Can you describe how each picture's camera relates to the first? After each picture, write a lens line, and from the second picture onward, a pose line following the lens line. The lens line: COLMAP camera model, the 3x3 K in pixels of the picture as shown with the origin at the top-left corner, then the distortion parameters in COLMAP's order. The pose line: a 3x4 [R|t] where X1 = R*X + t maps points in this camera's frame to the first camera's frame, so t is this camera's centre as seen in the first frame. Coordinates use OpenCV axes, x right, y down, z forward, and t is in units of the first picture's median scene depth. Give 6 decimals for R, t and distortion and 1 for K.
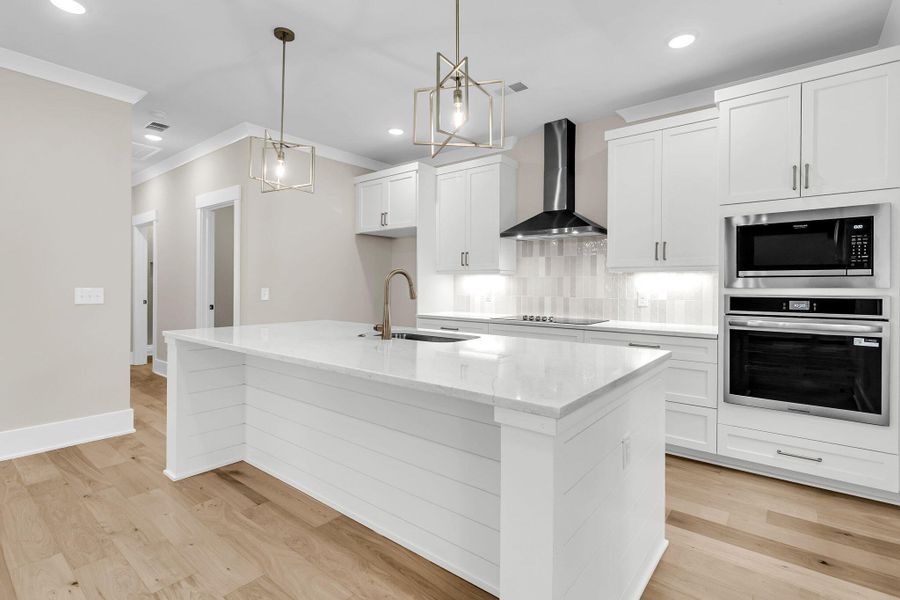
lens RADIAL K [[429.1, 0, 452.2], [0, 429.1, 285.2], [0, 0, 1]] dist [0.000920, 0.000653]
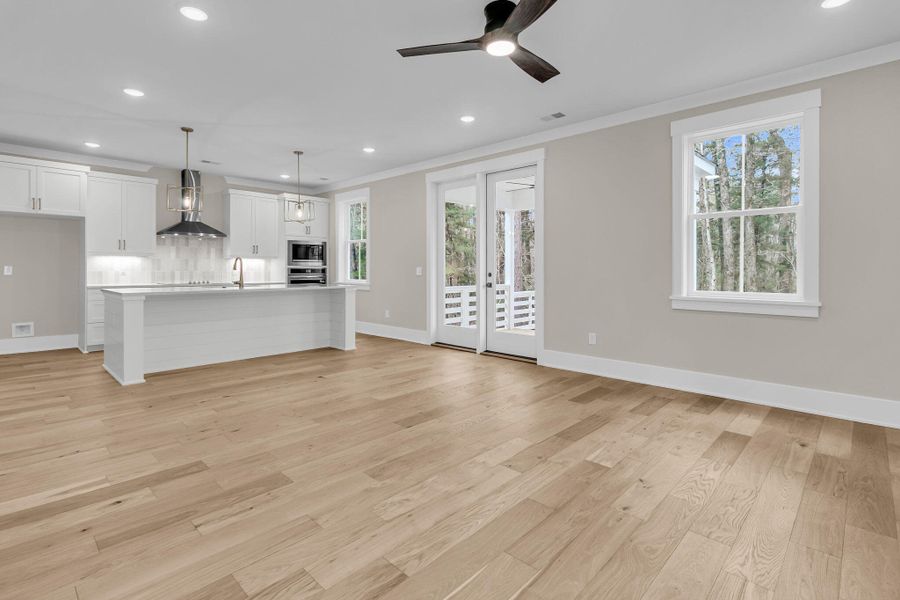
lens RADIAL K [[429.1, 0, 453.3], [0, 429.1, 270.2], [0, 0, 1]] dist [0.000920, 0.000653]
pose [[0.084745, -0.009546, 0.996357, -1.544324], [-0.005471, 0.999935, 0.010045, 0.002046], [-0.996388, -0.006303, 0.084688, -0.228308]]
